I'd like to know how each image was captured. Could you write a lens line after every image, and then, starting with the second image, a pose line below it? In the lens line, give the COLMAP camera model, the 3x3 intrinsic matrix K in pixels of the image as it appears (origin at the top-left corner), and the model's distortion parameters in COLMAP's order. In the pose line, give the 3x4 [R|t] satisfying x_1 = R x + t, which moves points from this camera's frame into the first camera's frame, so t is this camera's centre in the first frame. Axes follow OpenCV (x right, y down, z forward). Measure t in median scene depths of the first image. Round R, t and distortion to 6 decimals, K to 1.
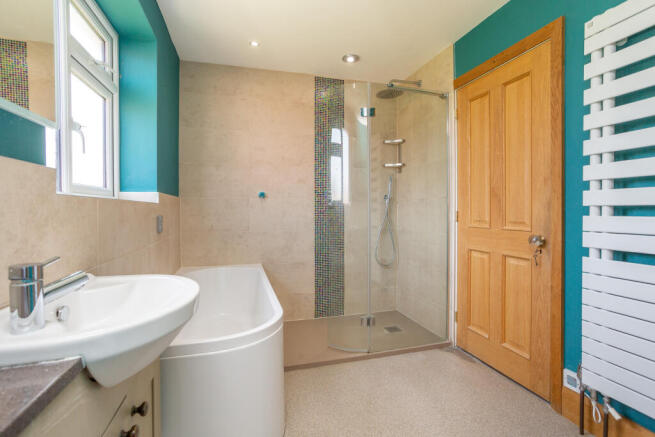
lens RADIAL K [[323.5, 0, 325.6], [0, 323.5, 209.6], [0, 0, 1]] dist [-0.002291, -0.000488]
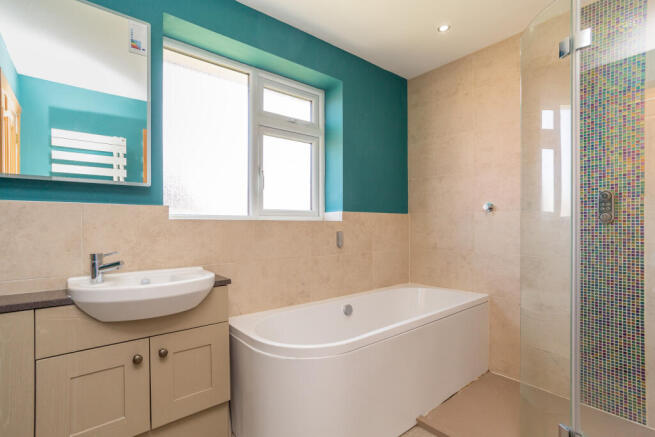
lens RADIAL K [[331.5, 0, 327.5], [0, 331.5, 218.5], [0, 0, 1]] dist [0.024839, -0.000033]
pose [[0.423138, -0.019904, -0.905847, 0.386217], [0.005282, 0.999796, -0.019501, -0.004361], [0.906050, 0.003467, 0.423157, 0.319503]]
